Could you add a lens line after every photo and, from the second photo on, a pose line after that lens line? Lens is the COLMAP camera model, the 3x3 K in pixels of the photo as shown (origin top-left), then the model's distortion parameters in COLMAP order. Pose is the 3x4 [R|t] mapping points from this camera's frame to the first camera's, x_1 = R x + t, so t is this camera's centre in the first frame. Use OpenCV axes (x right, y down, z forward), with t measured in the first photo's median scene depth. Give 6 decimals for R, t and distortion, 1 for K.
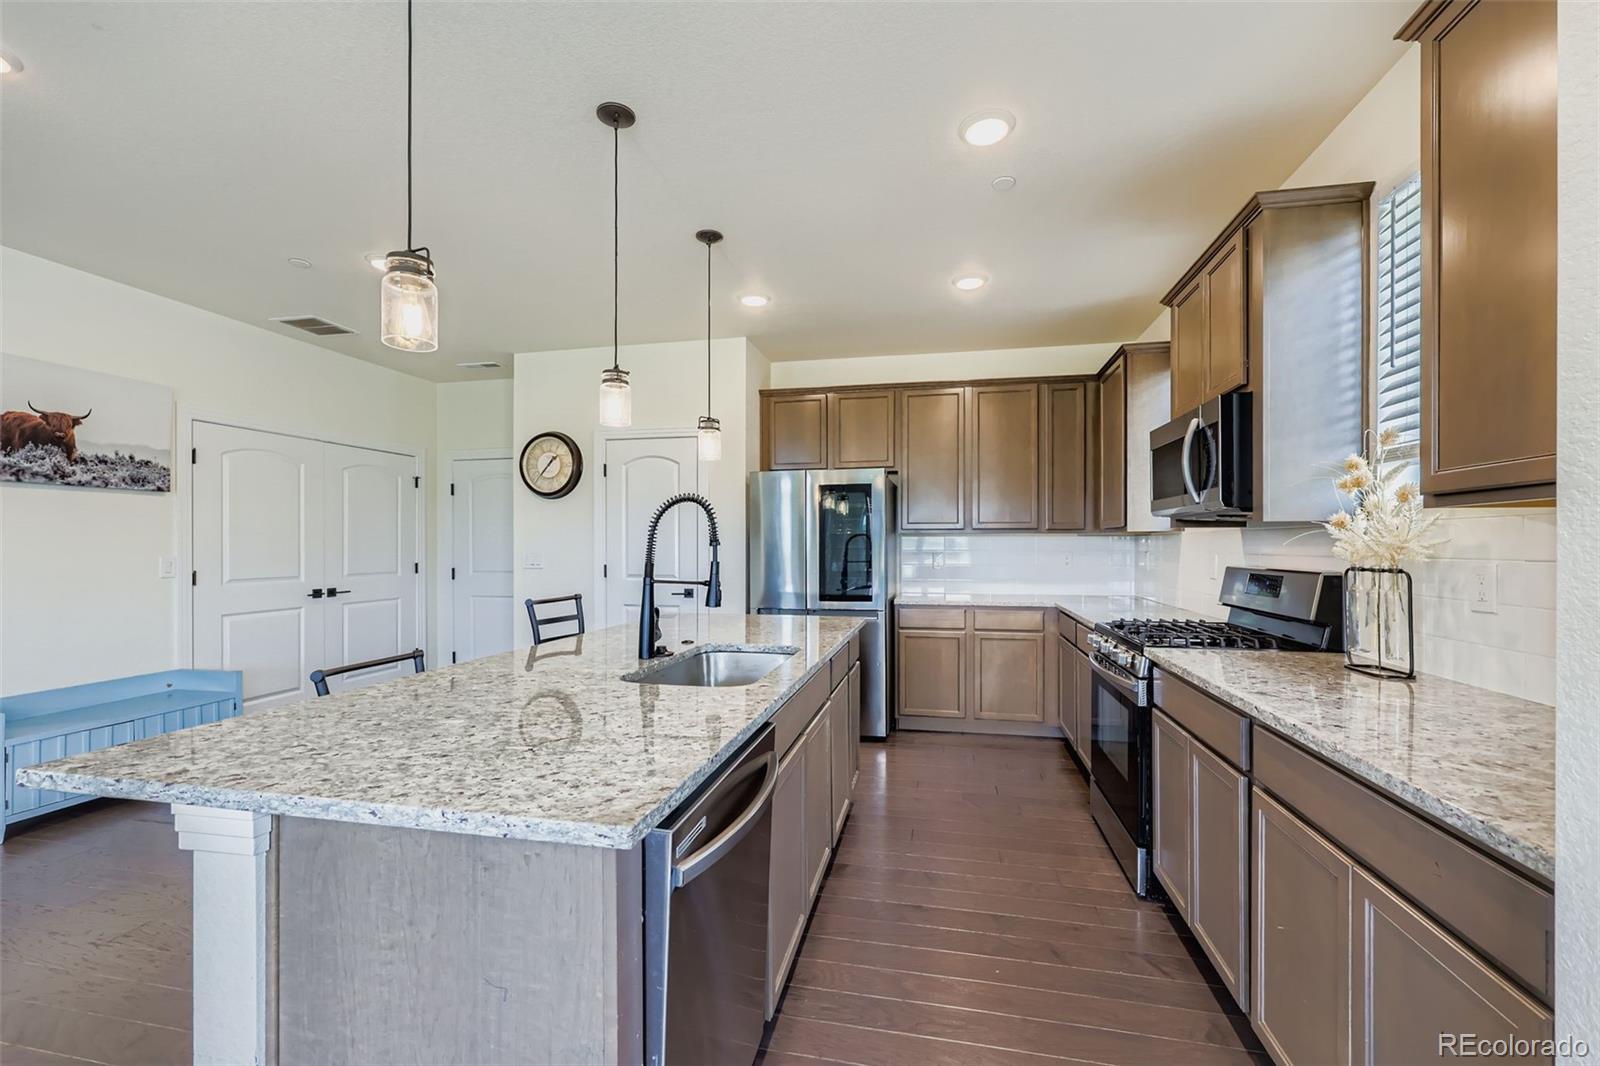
lens RADIAL K [[662.5, 0, 810.4], [0, 662.5, 547.1], [0, 0, 1]] dist [0.000294, 0.000885]
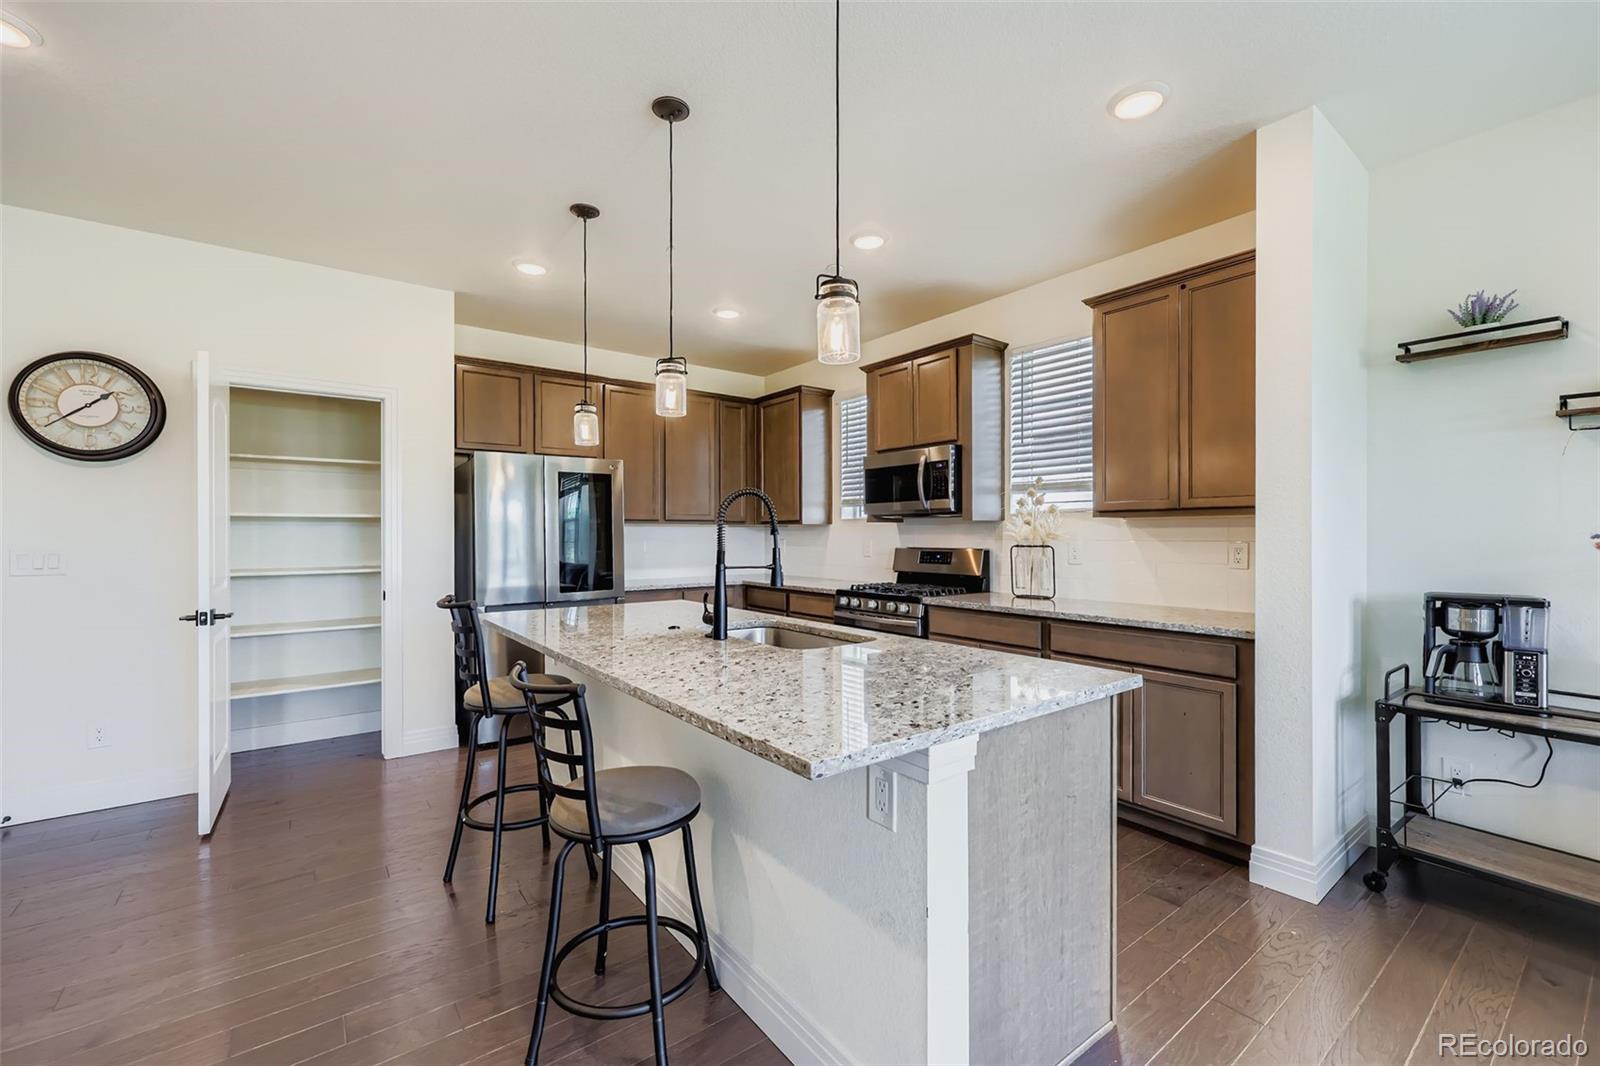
lens RADIAL K [[662.5, 0, 816.9], [0, 662.5, 535.6], [0, 0, 1]] dist [0.000294, 0.000885]
pose [[0.649841, -0.003508, 0.760062, -0.533242], [0.004379, 0.999990, 0.000871, -0.000386], [-0.760057, 0.002763, 0.649850, 0.098730]]
